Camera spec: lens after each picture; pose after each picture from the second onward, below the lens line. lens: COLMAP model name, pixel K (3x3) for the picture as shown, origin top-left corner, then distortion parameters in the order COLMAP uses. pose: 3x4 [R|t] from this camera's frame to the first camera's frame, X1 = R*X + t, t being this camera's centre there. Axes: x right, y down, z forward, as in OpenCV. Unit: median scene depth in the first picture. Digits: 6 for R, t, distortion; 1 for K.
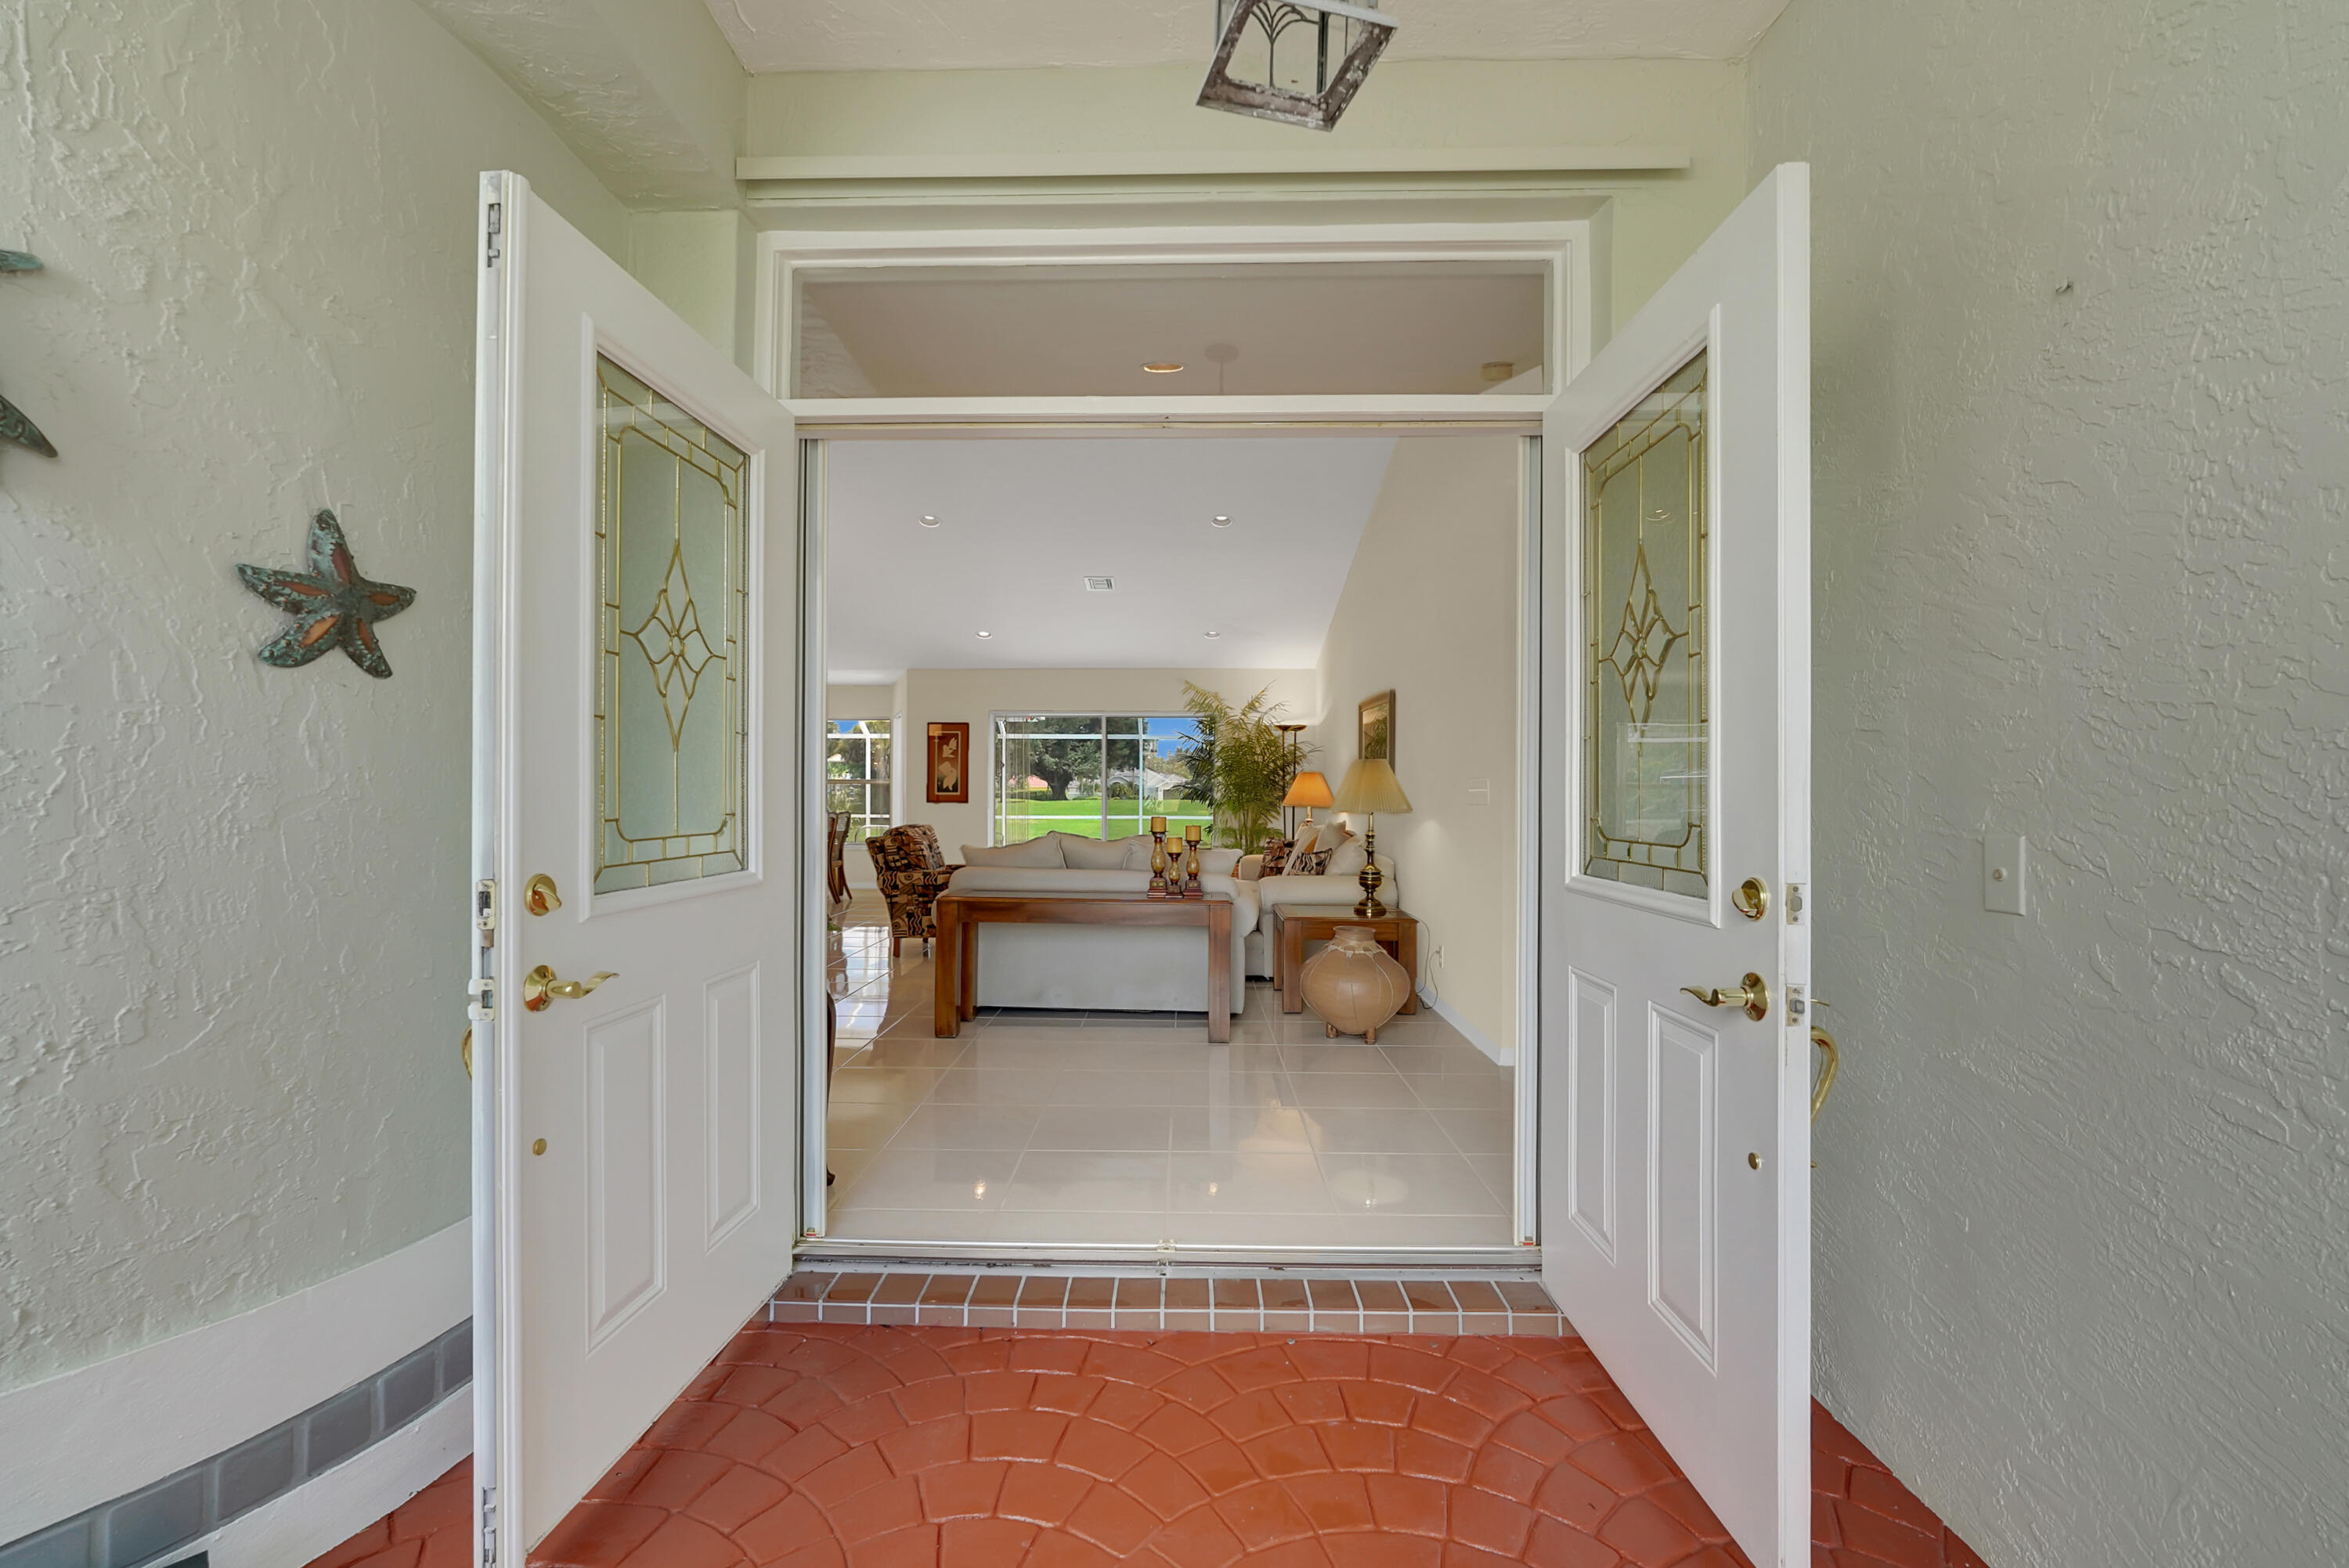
lens RADIAL K [[992.8, 0, 1170.6], [0, 992.8, 775.6], [0, 0, 1]] dist [-0.018974, -0.000096]
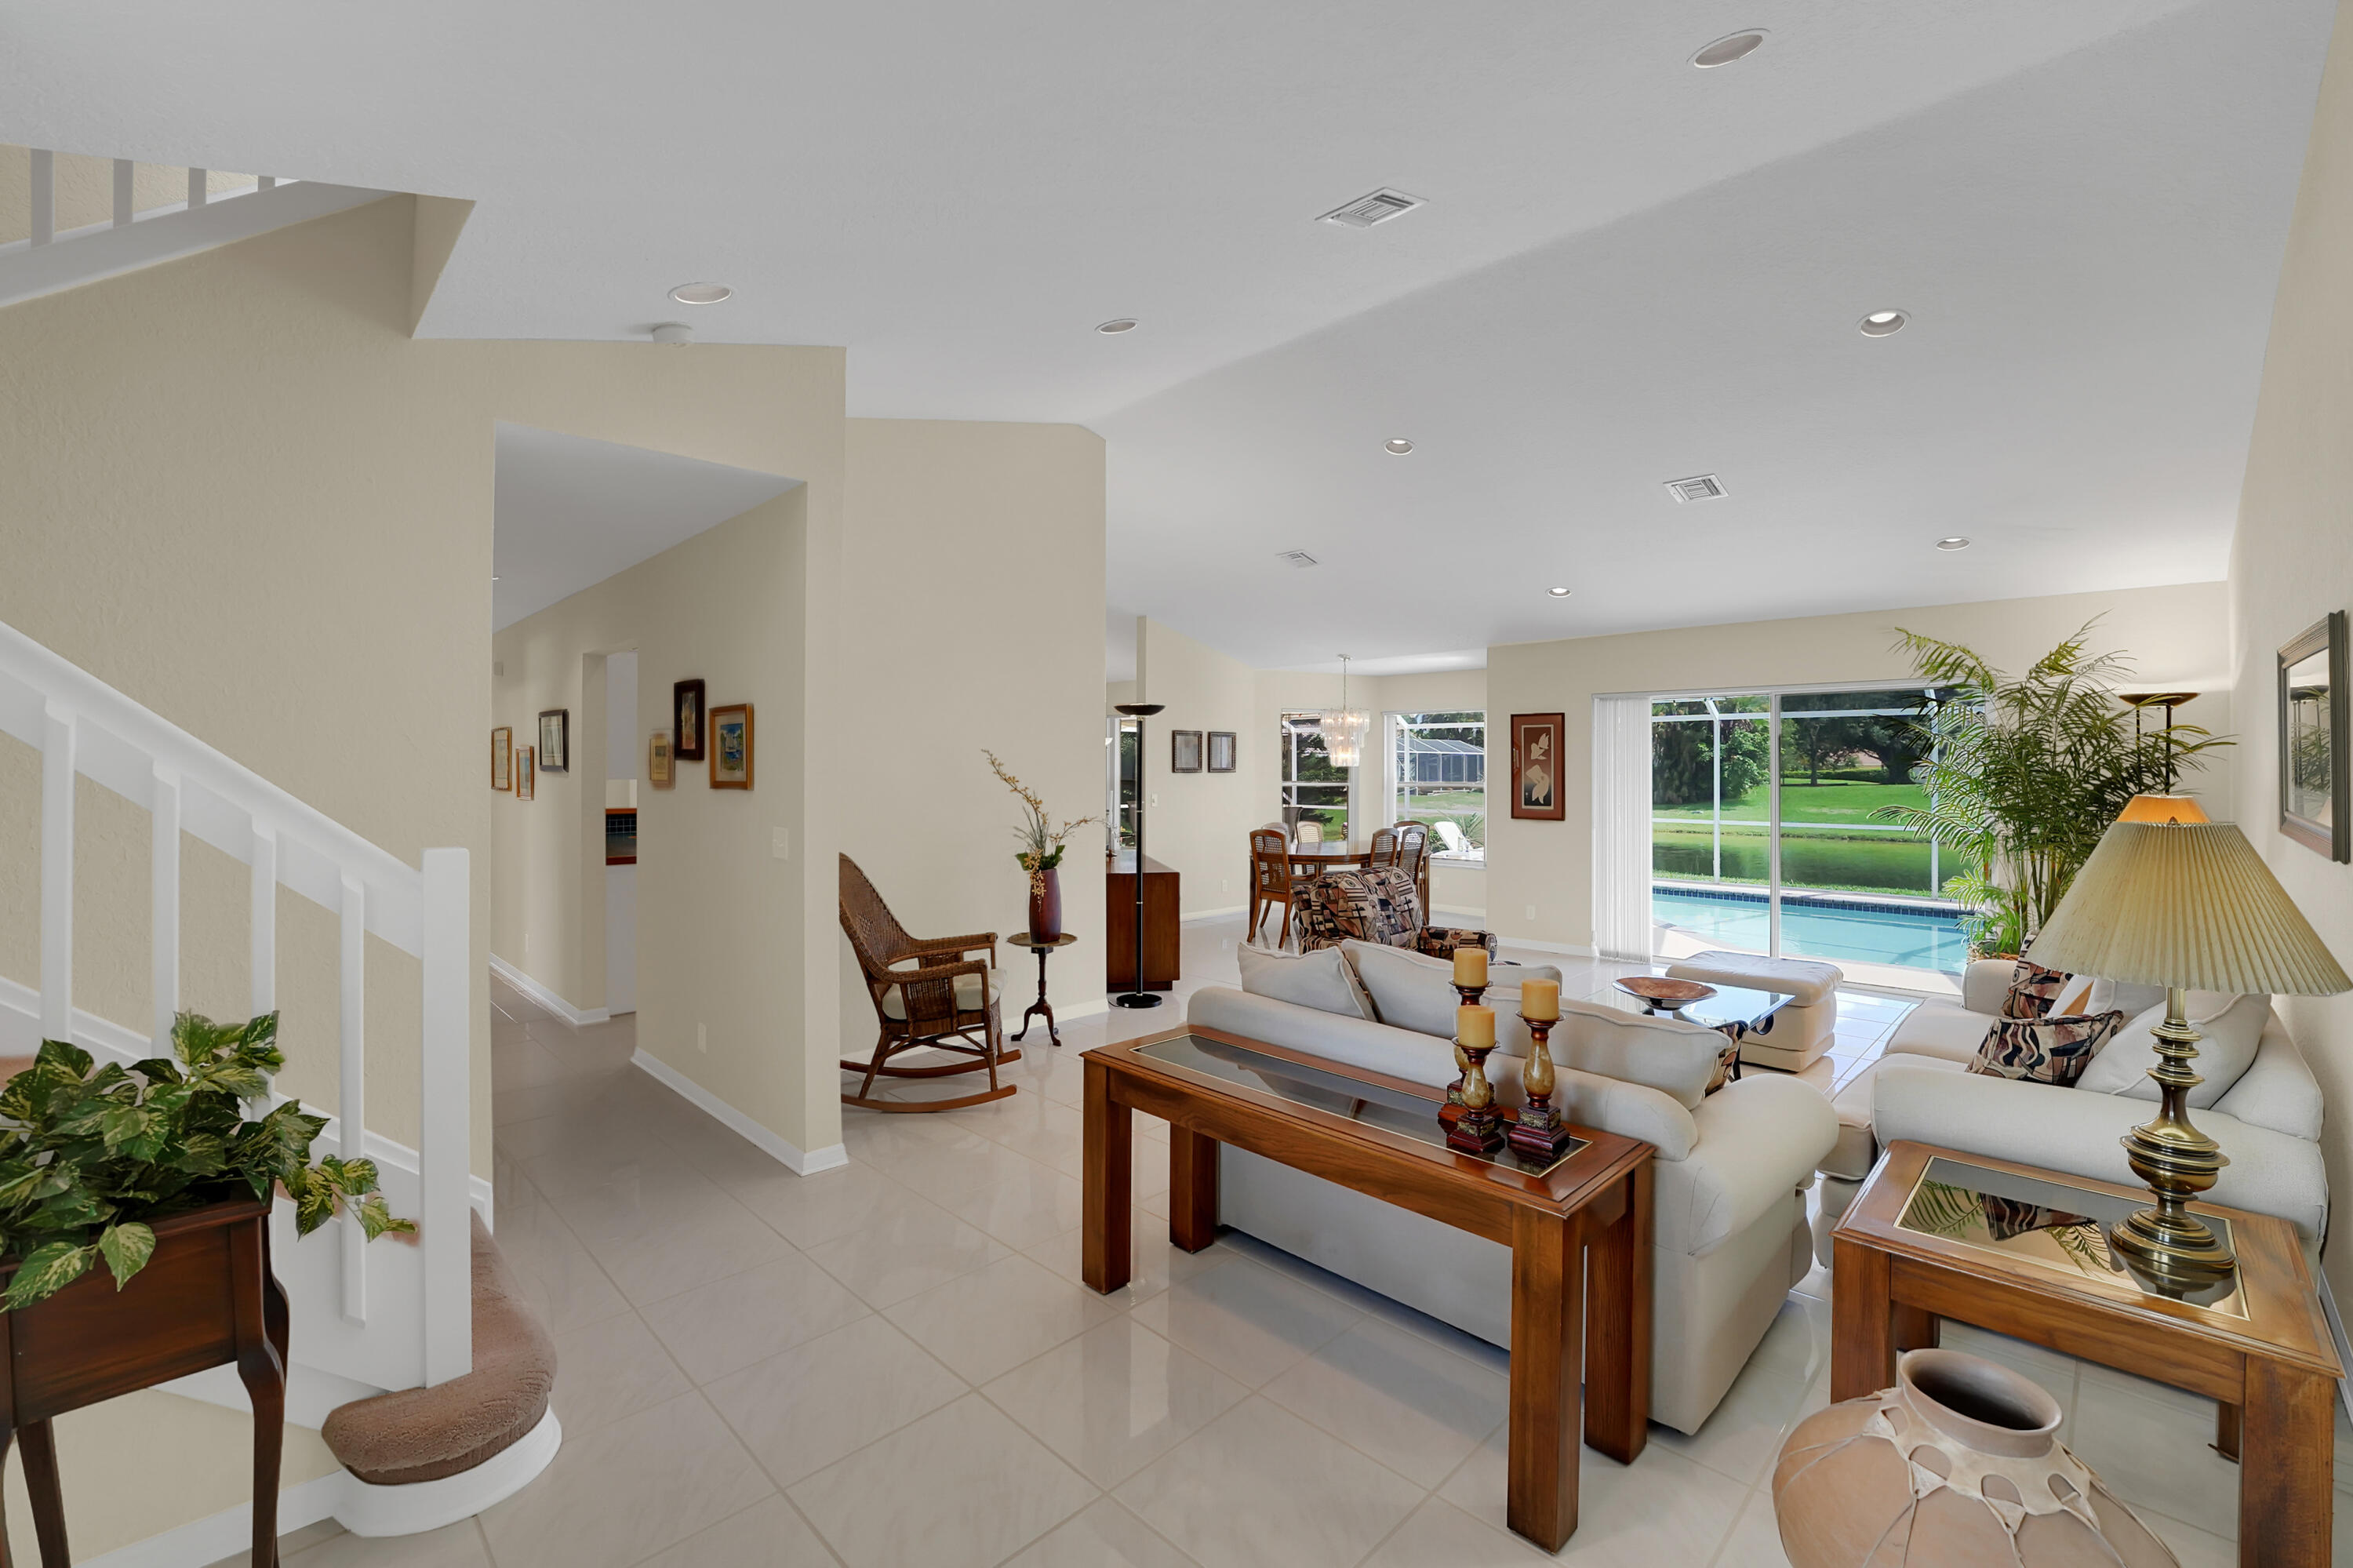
lens RADIAL K [[990.9, 0, 1181.0], [0, 990.9, 750.9], [0, 0, 1]] dist [-0.017916, 0.000204]
pose [[0.723561, -0.015160, -0.690094, 0.105663], [0.014259, 0.999874, -0.007015, -0.025267], [0.690113, -0.004764, 0.723686, 0.286697]]
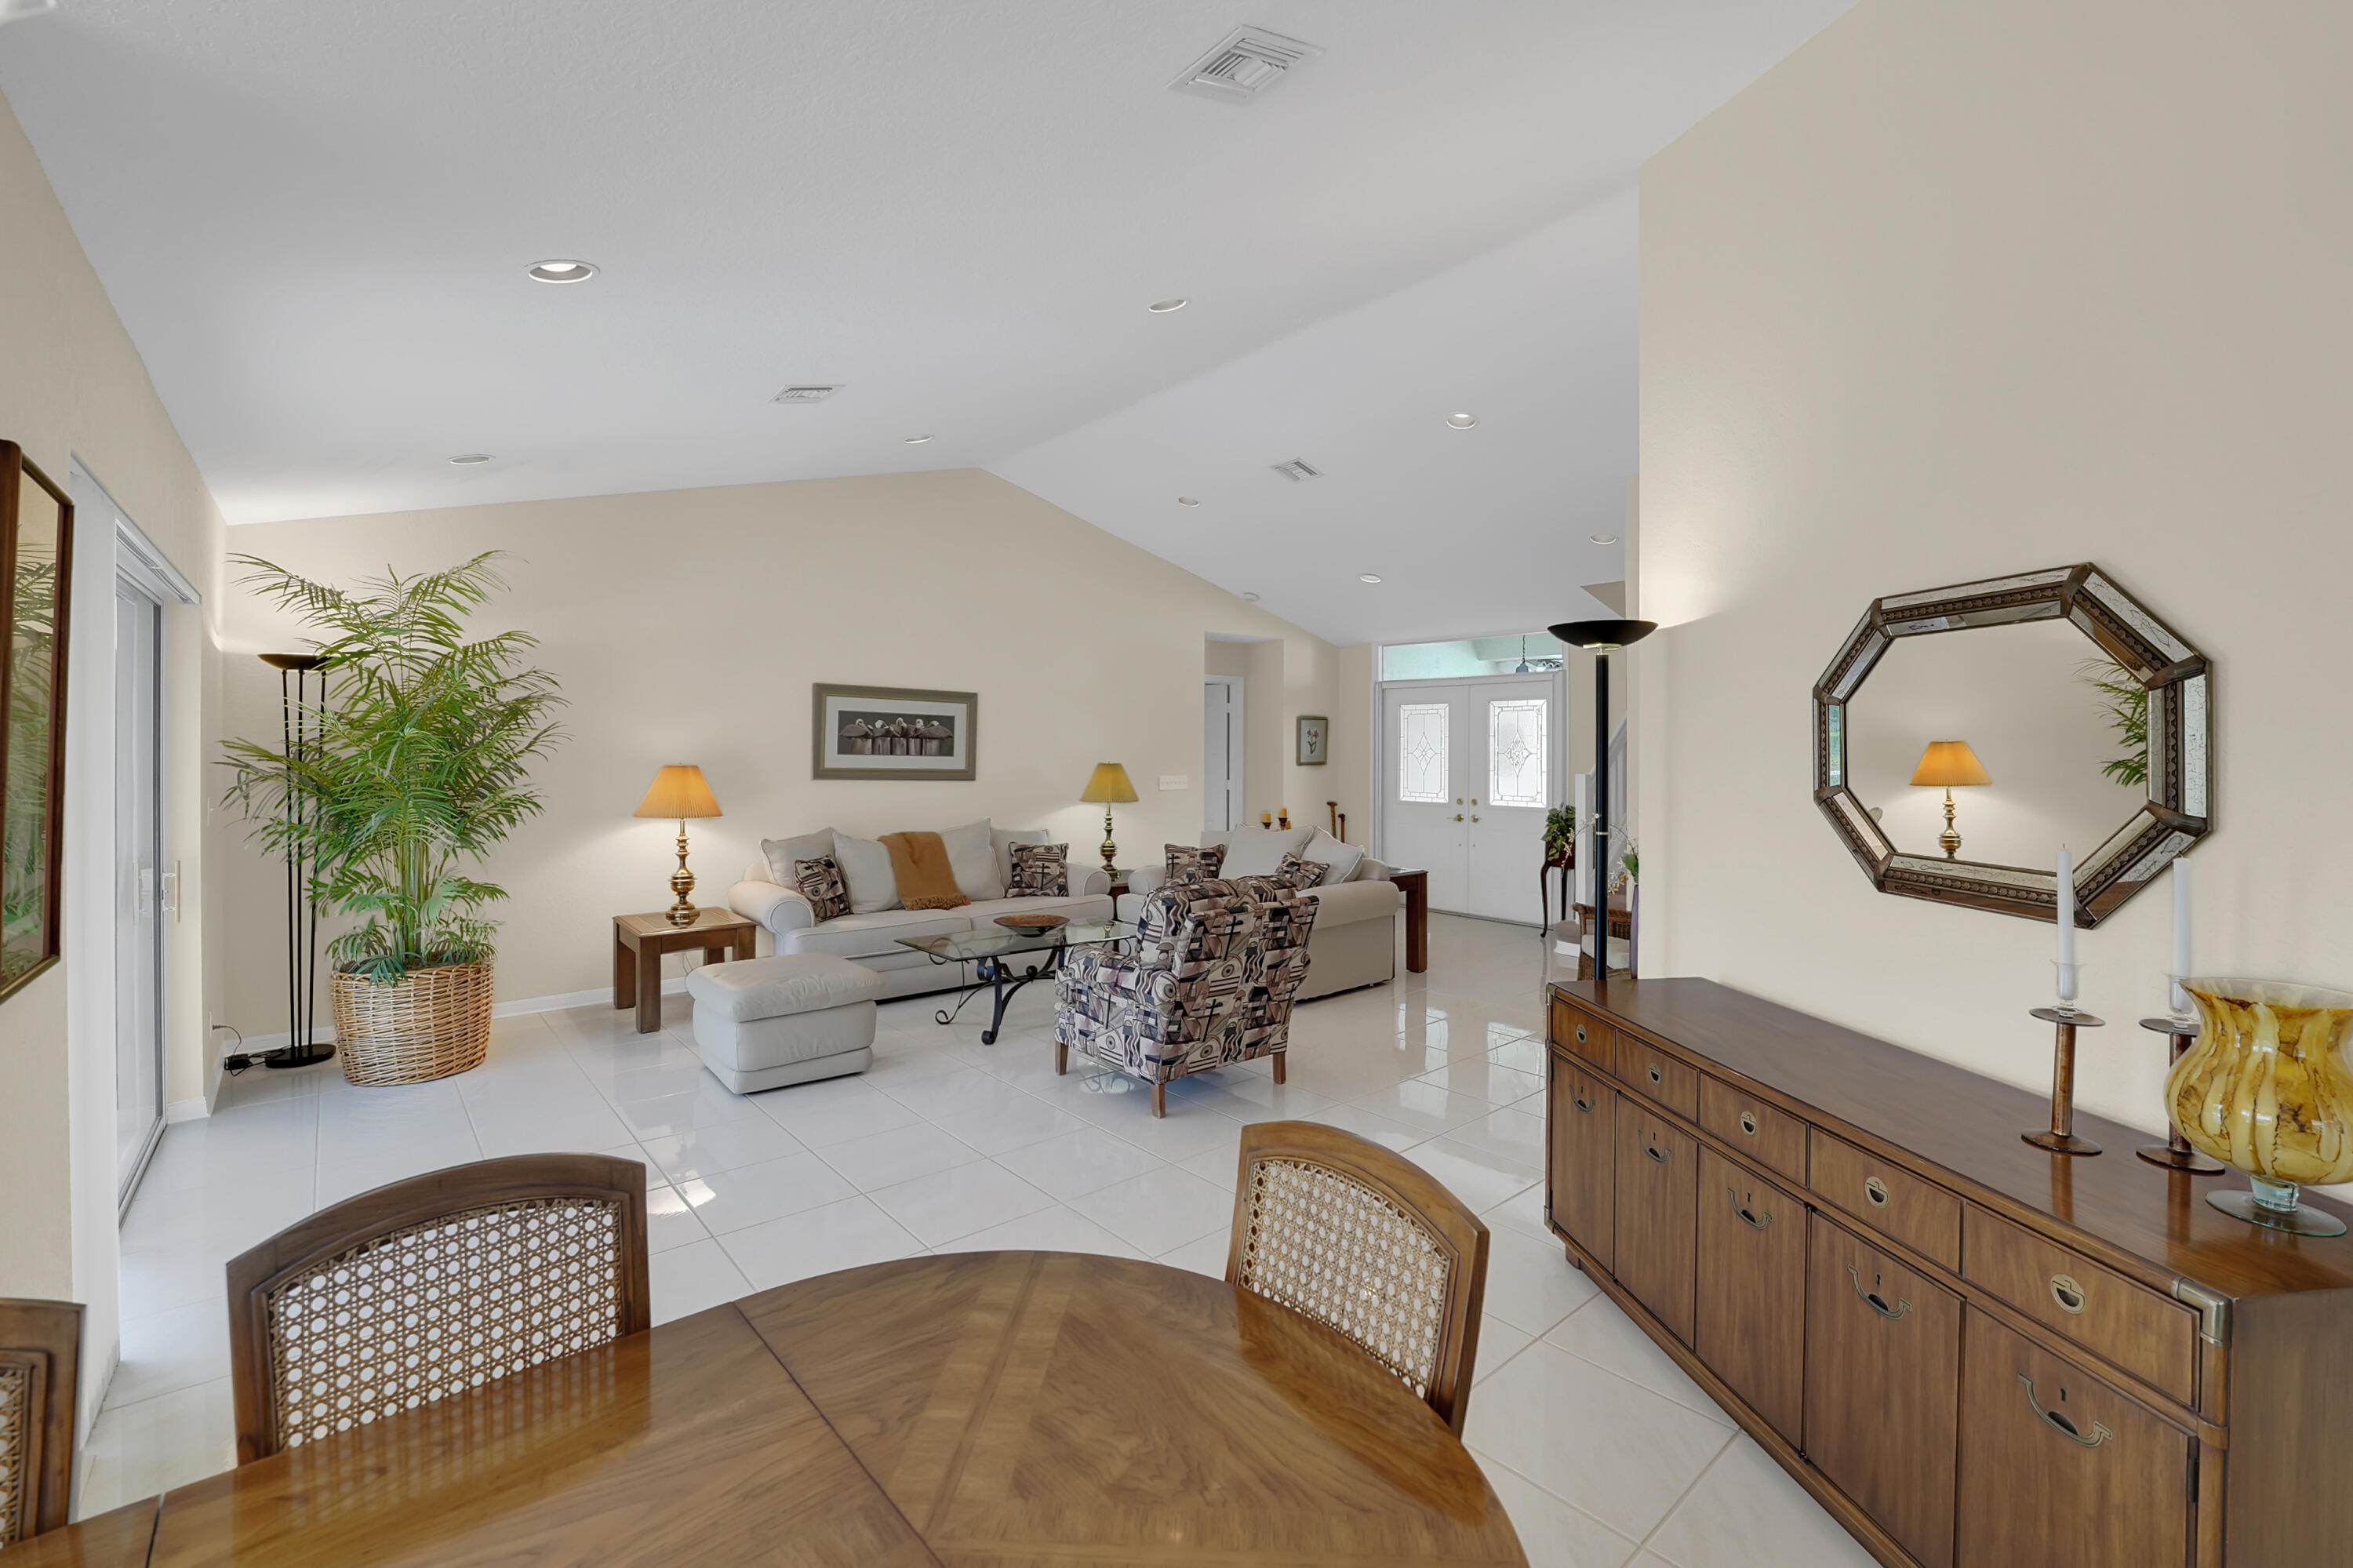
lens RADIAL K [[1001.8, 0, 1188.4], [0, 1001.8, 750.9], [0, 0, 1]] dist [-0.021223, -0.000167]
pose [[-0.662174, -0.008719, 0.749300, -0.494585], [-0.020105, 0.999779, -0.006134, -0.013283], [-0.749080, -0.019127, -0.662203, 1.028406]]
